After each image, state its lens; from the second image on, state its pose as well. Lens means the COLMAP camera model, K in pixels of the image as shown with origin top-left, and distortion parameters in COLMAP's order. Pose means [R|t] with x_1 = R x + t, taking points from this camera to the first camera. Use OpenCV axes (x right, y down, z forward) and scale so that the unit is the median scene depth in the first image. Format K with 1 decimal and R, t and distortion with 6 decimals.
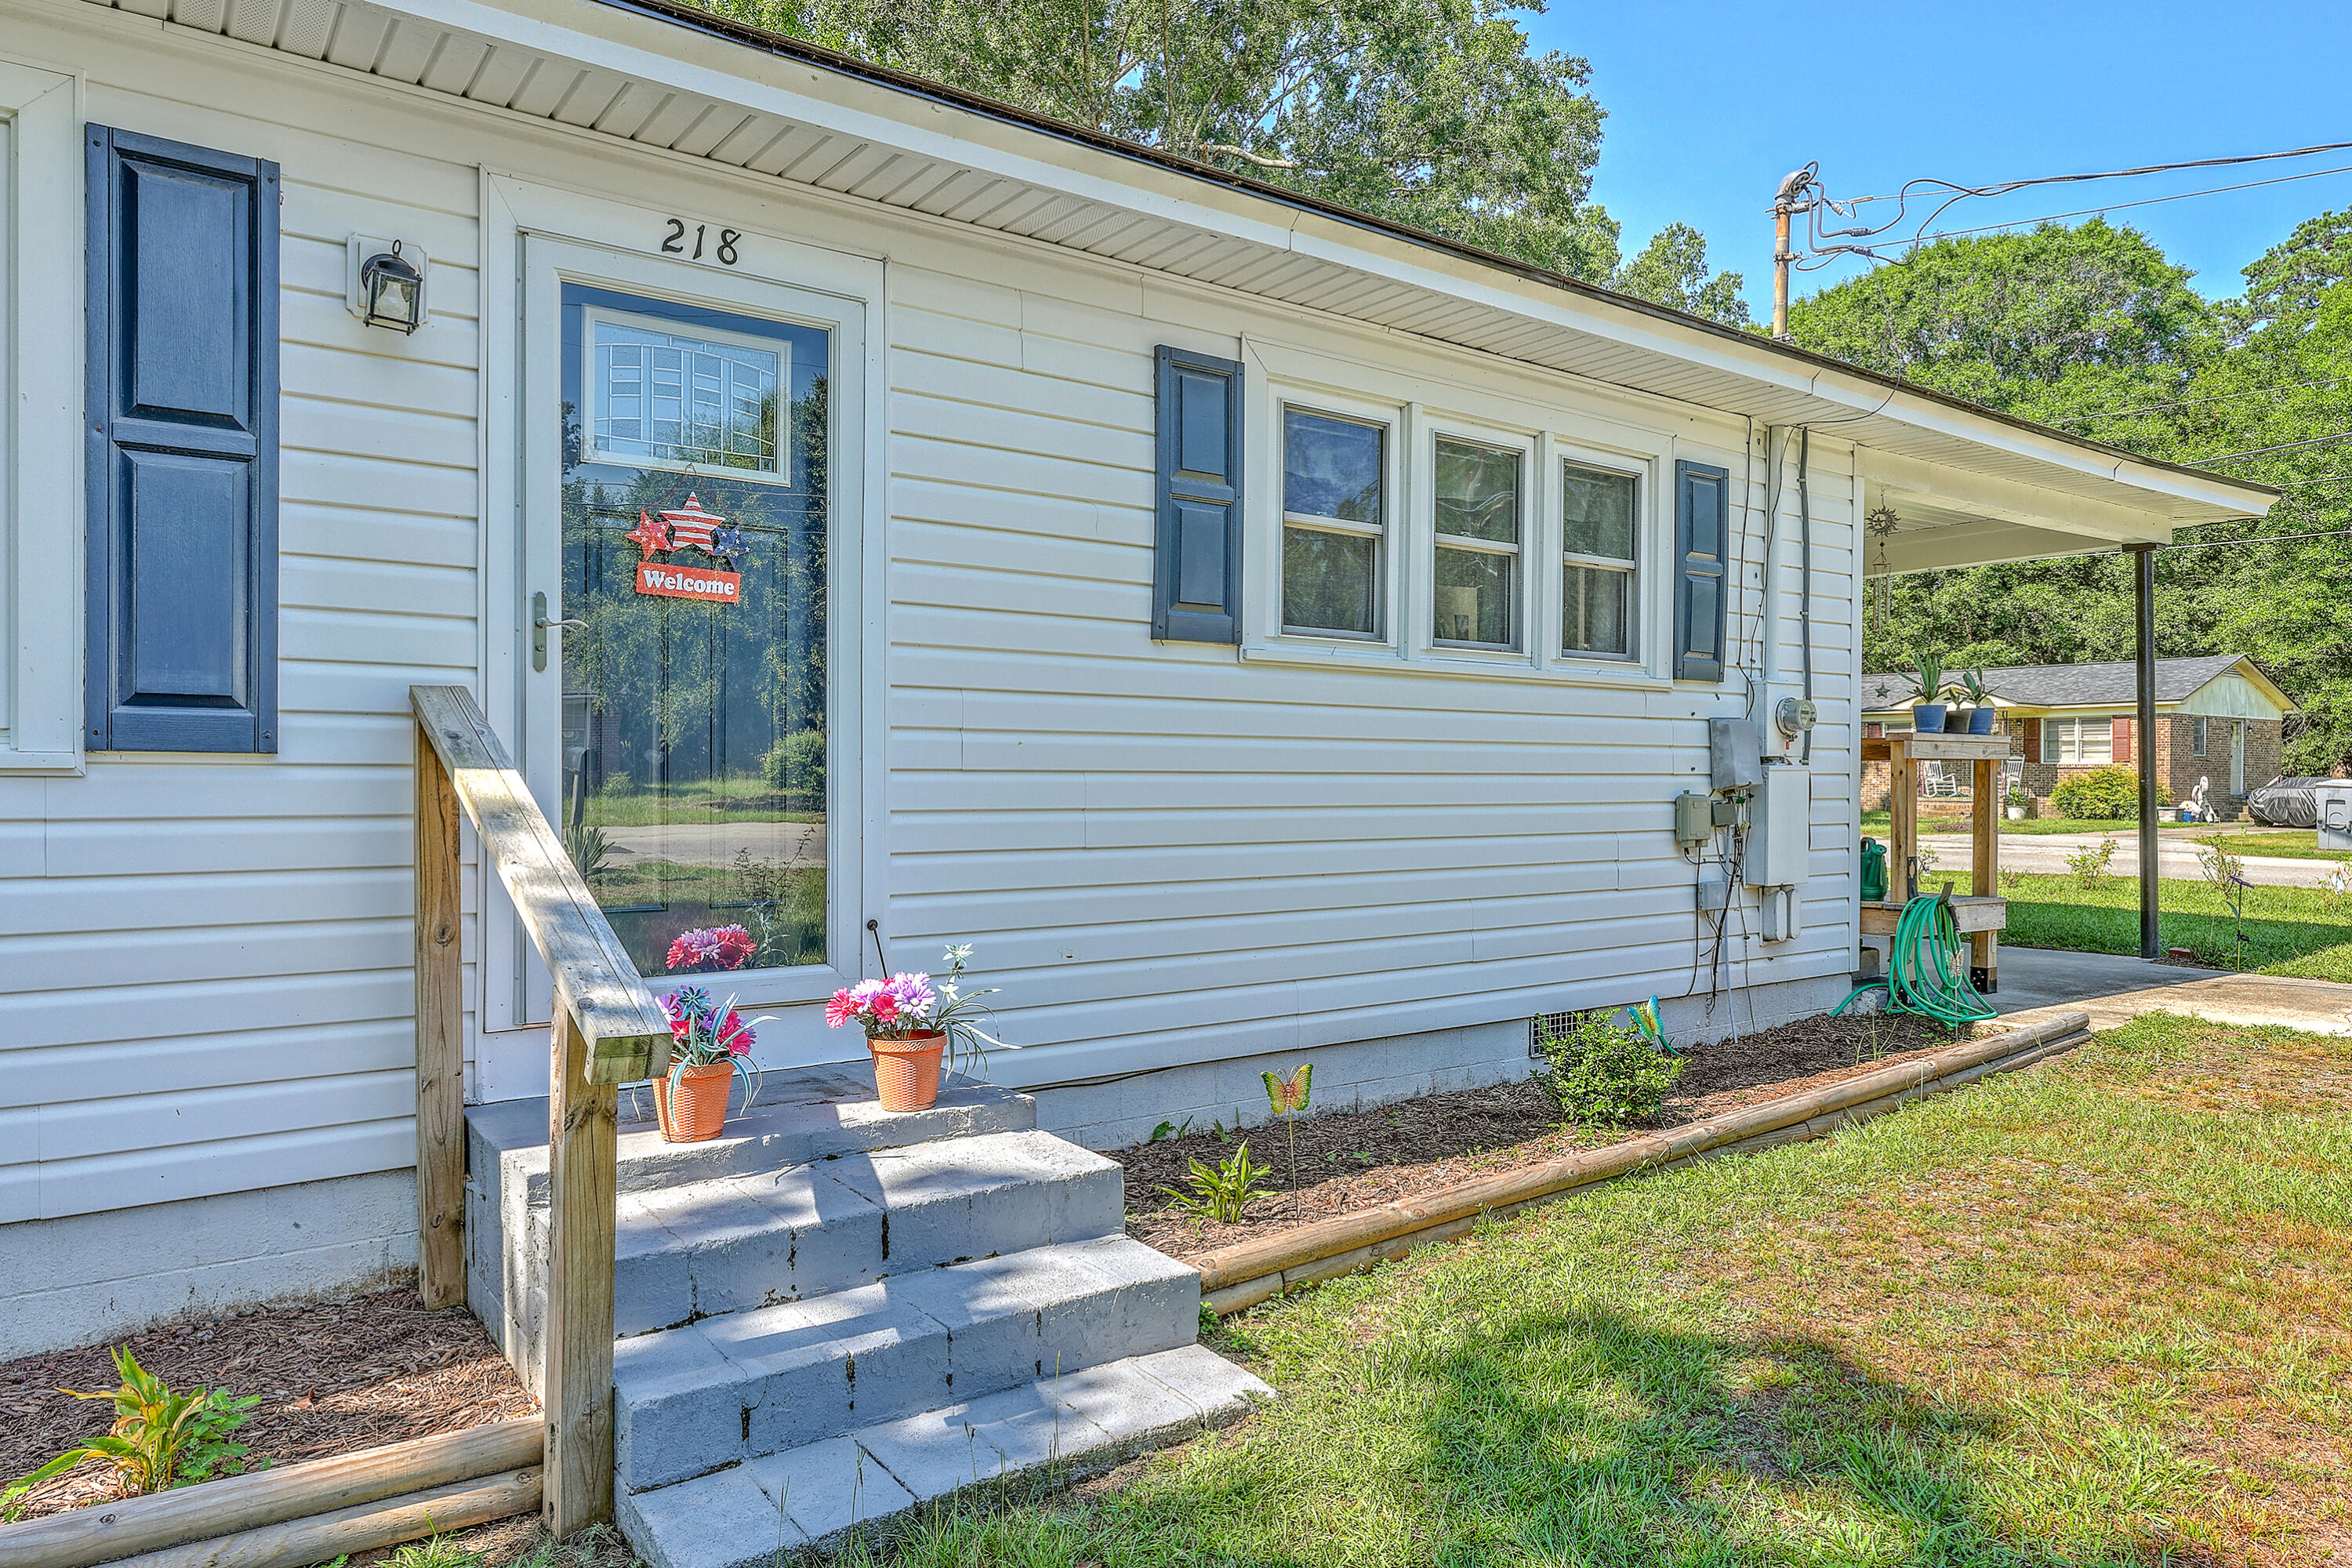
lens RADIAL K [[1526.6, 0, 1184.6], [0, 1526.6, 788.0], [0, 0, 1]] dist [0.000834, -0.002546]
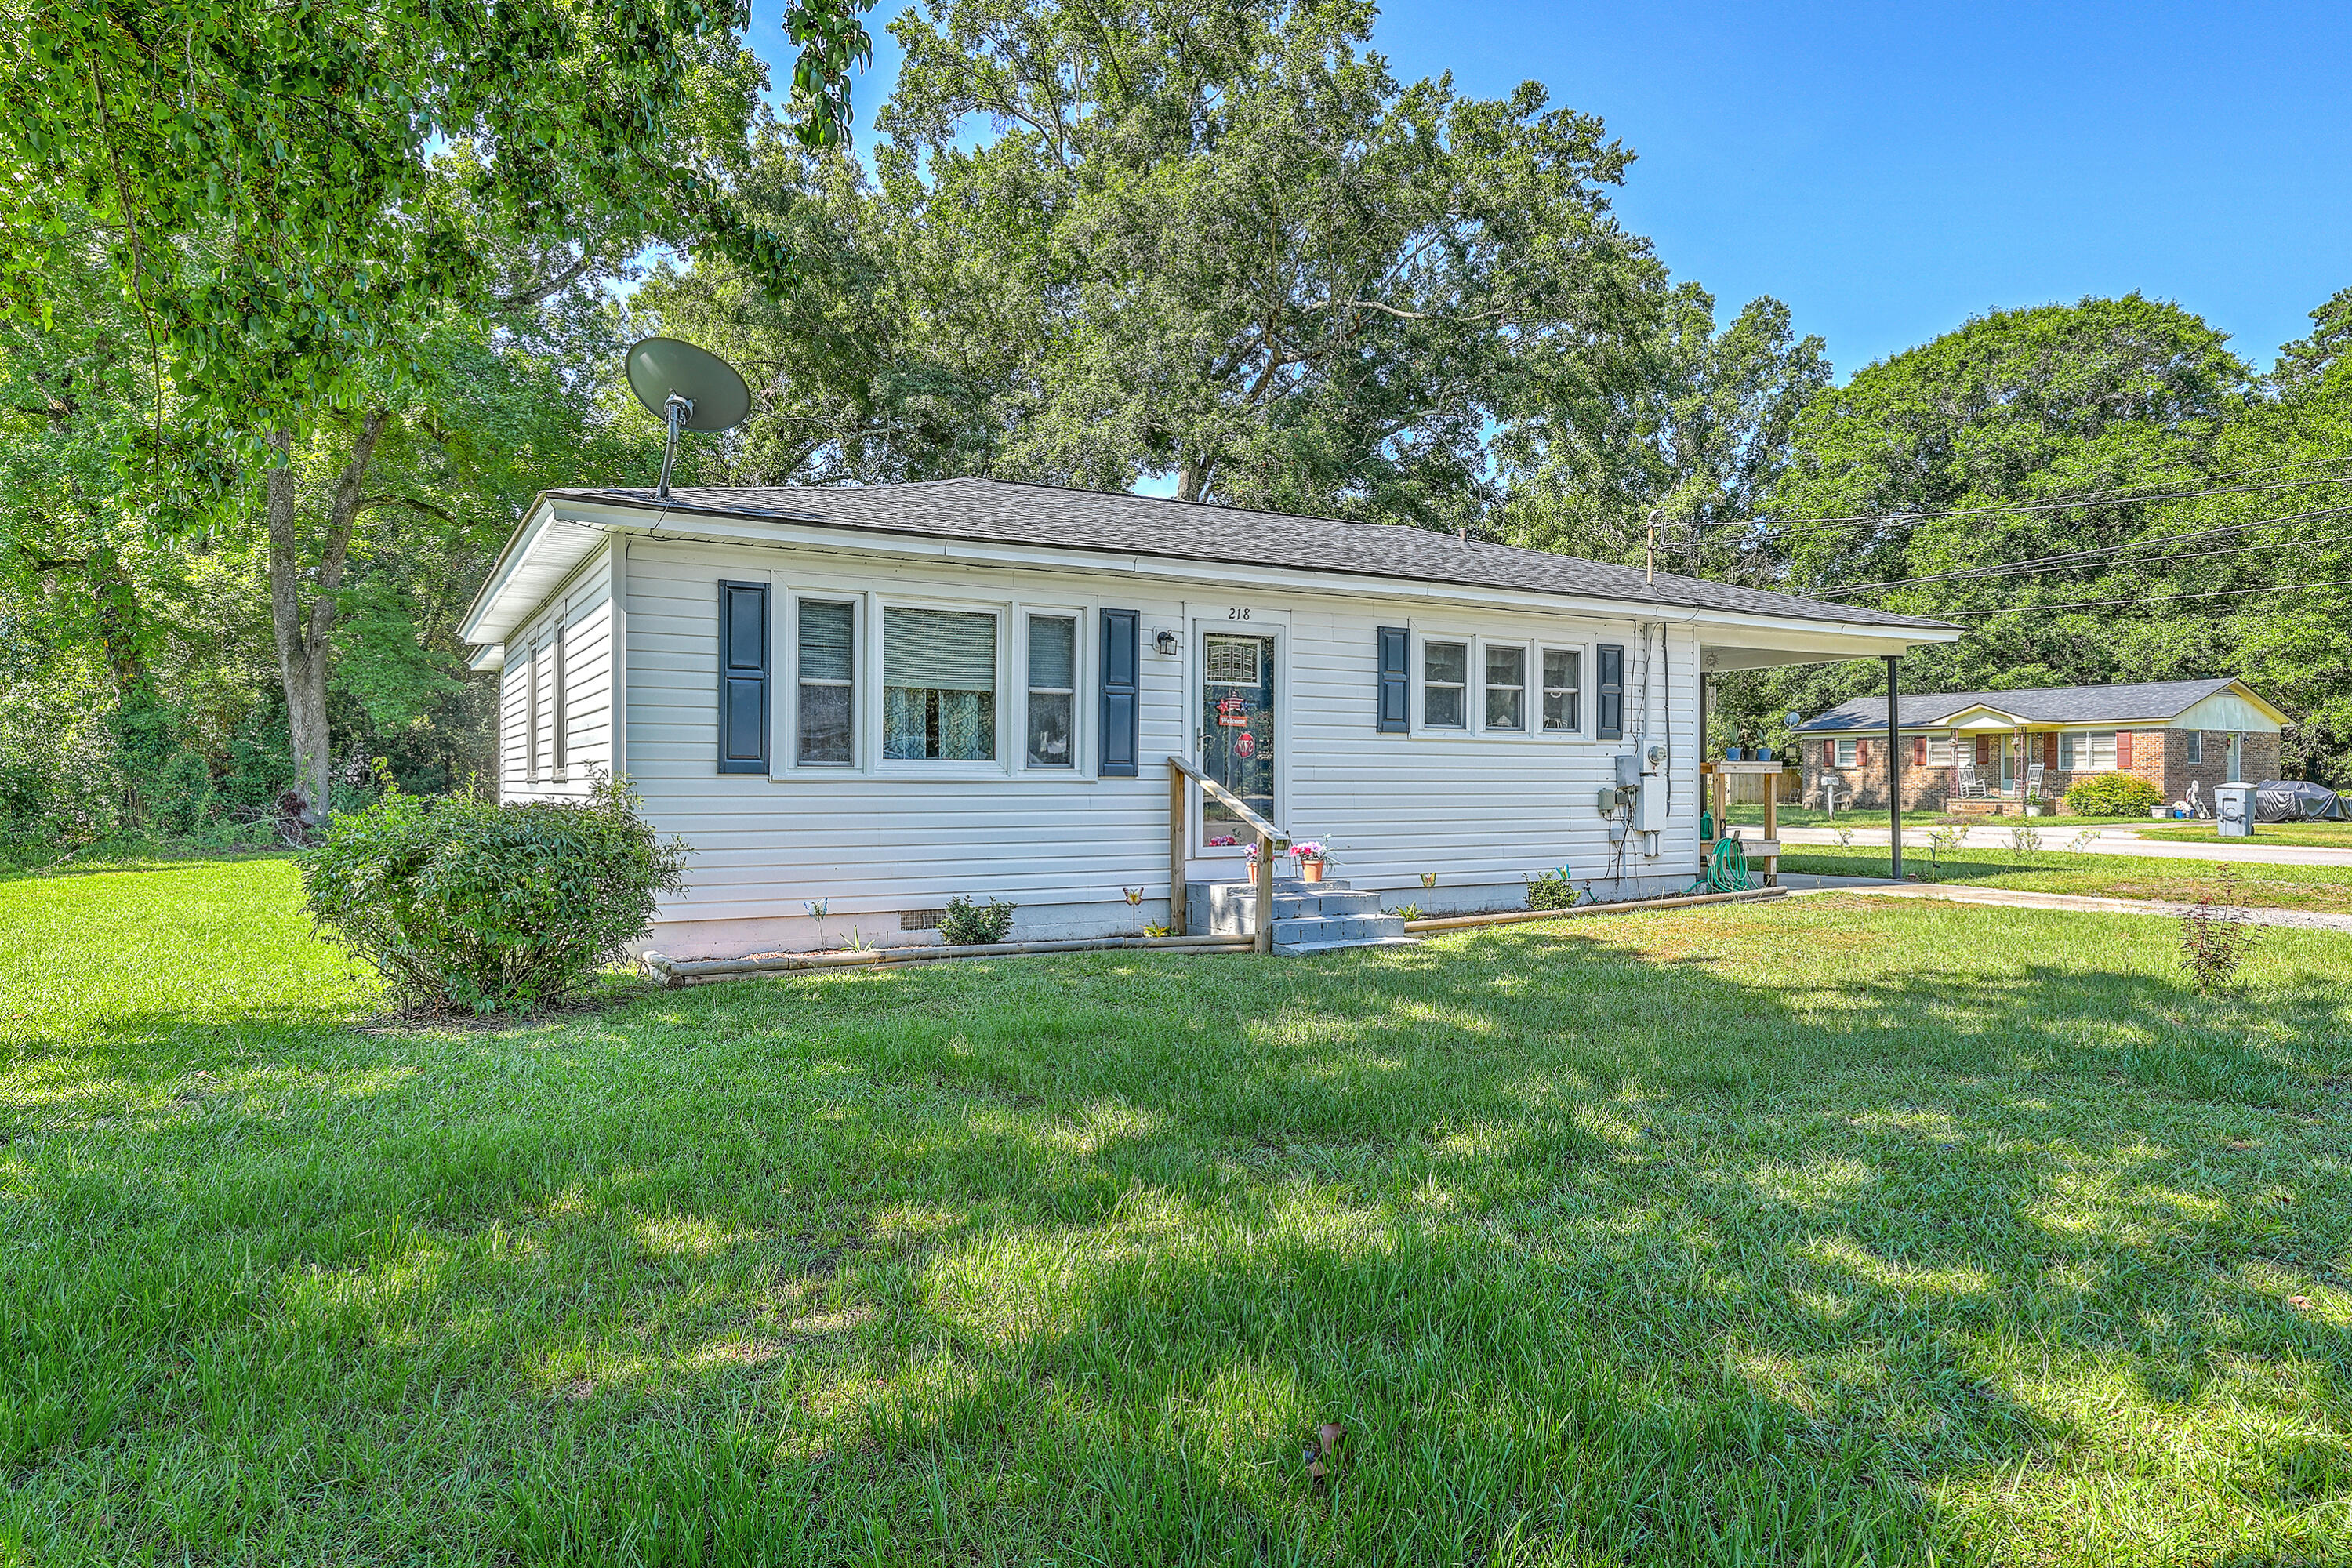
lens RADIAL K [[1404.7, 0, 1169.8], [0, 1404.7, 776.6], [0, 0, 1]] dist [-0.001649, -0.001305]
pose [[0.994152, -0.003134, -0.107946, -0.014135], [0.001797, 0.999920, -0.012484, 0.001541], [0.107977, 0.012217, 0.994078, -0.184379]]
